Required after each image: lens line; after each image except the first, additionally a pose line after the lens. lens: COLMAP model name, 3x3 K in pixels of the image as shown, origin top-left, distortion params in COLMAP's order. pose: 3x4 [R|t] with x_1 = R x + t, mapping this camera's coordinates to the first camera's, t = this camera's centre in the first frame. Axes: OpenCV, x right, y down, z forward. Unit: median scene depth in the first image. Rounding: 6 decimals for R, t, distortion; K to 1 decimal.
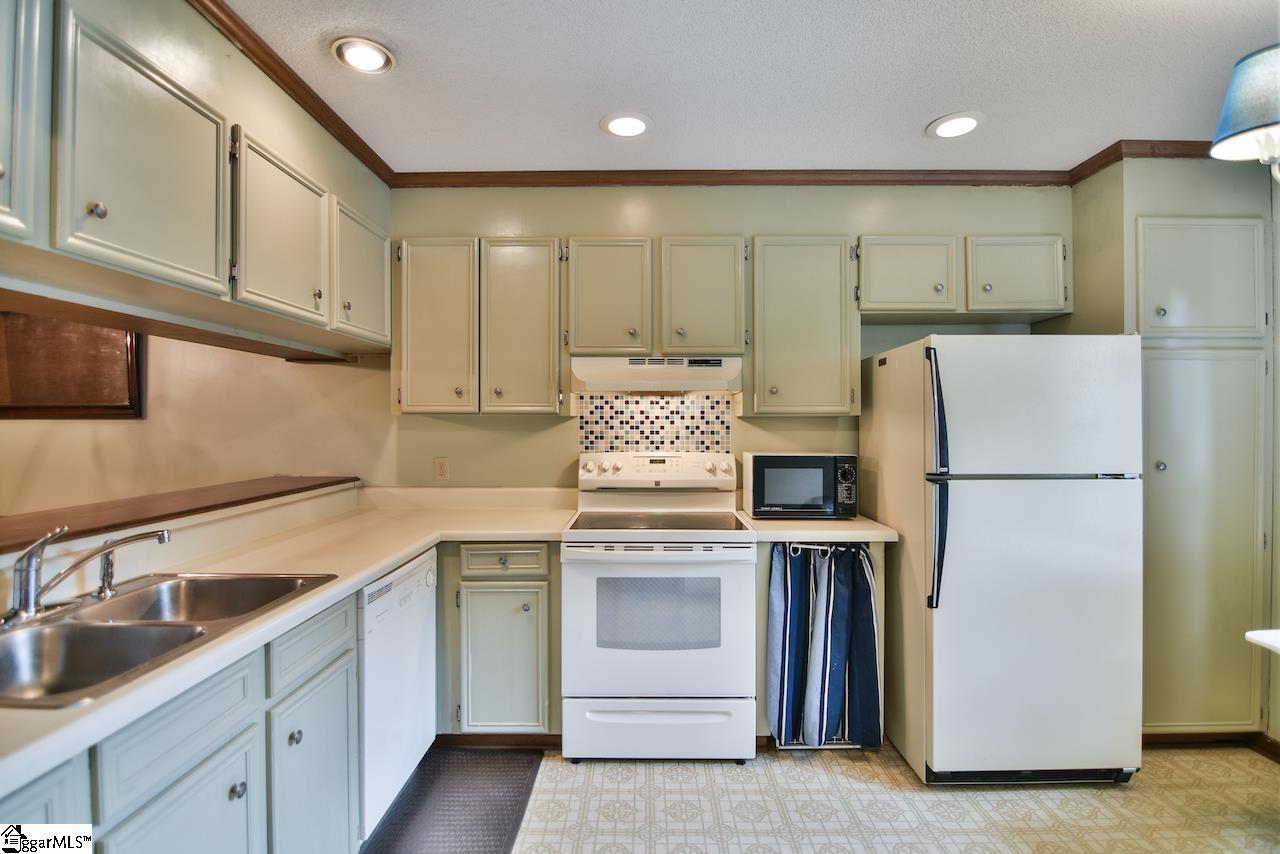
lens RADIAL K [[619.2, 0, 641.7], [0, 619.2, 427.8], [0, 0, 1]] dist [-0.004626, -0.011605]
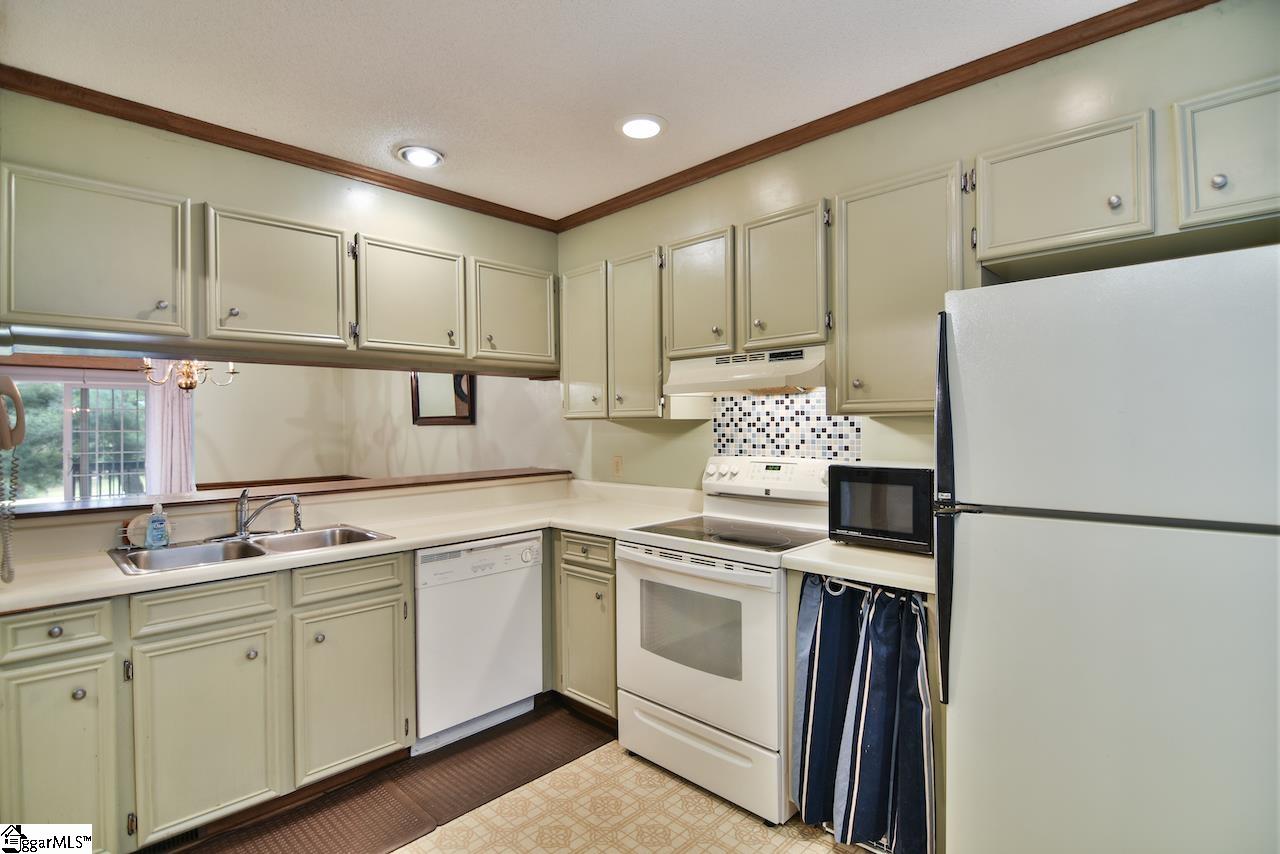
lens RADIAL K [[619.2, 0, 641.7], [0, 619.2, 427.8], [0, 0, 1]] dist [-0.004626, -0.011605]
pose [[0.723824, -0.003869, -0.689974, 0.557155], [0.004901, 0.999988, -0.000466, -0.004880], [0.689967, -0.003044, 0.723834, 0.235859]]
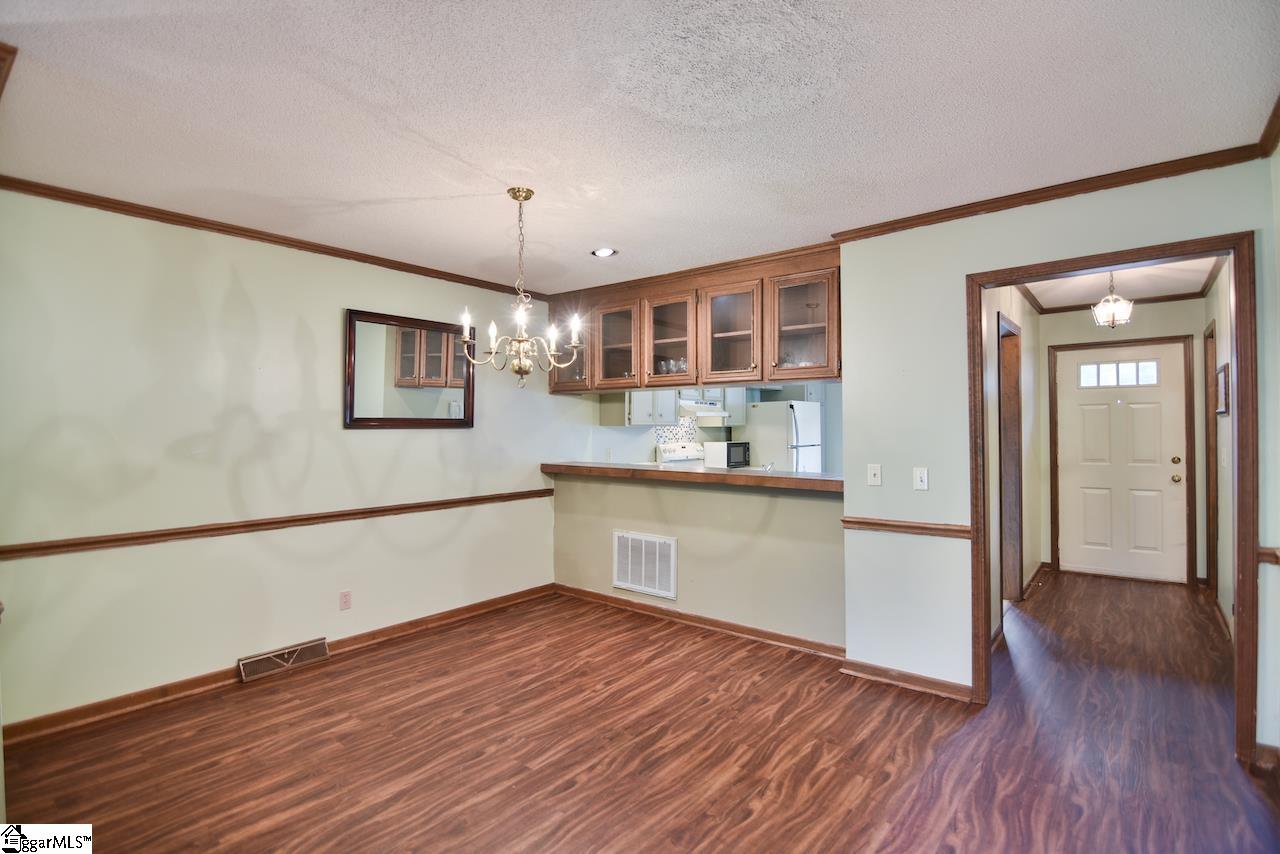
lens RADIAL K [[619.2, 0, 641.7], [0, 619.2, 427.8], [0, 0, 1]] dist [-0.004626, -0.011605]
pose [[0.618593, -0.000057, 0.785711, -1.936719], [0.007544, 0.999954, -0.005867, -0.003948], [-0.785675, 0.009556, 0.618565, -0.249455]]
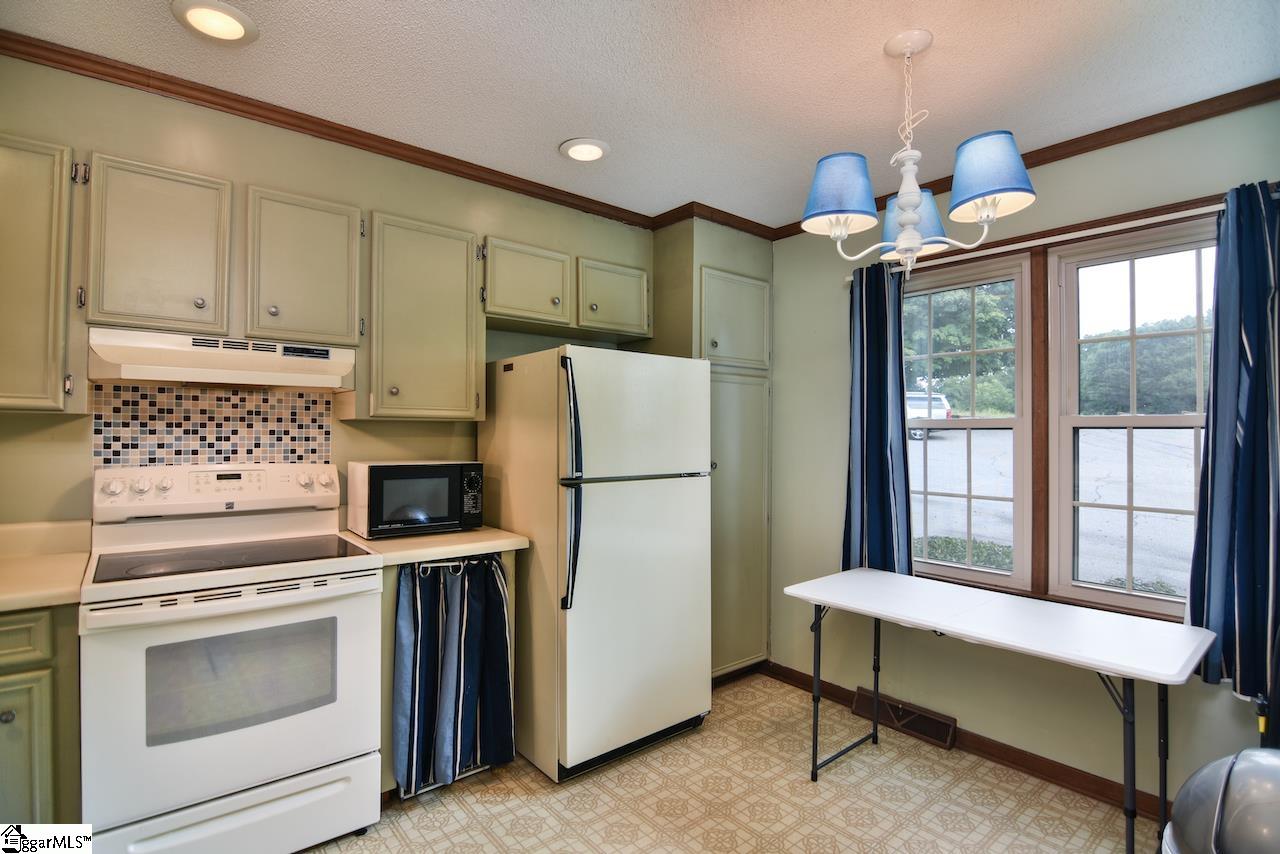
lens RADIAL K [[619.2, 0, 641.7], [0, 619.2, 427.8], [0, 0, 1]] dist [-0.004626, -0.011605]
pose [[0.765392, 0.011238, 0.643466, -0.081375], [-0.005262, 0.999923, -0.011204, 0.000031], [-0.643543, 0.005189, 0.765393, 0.101991]]
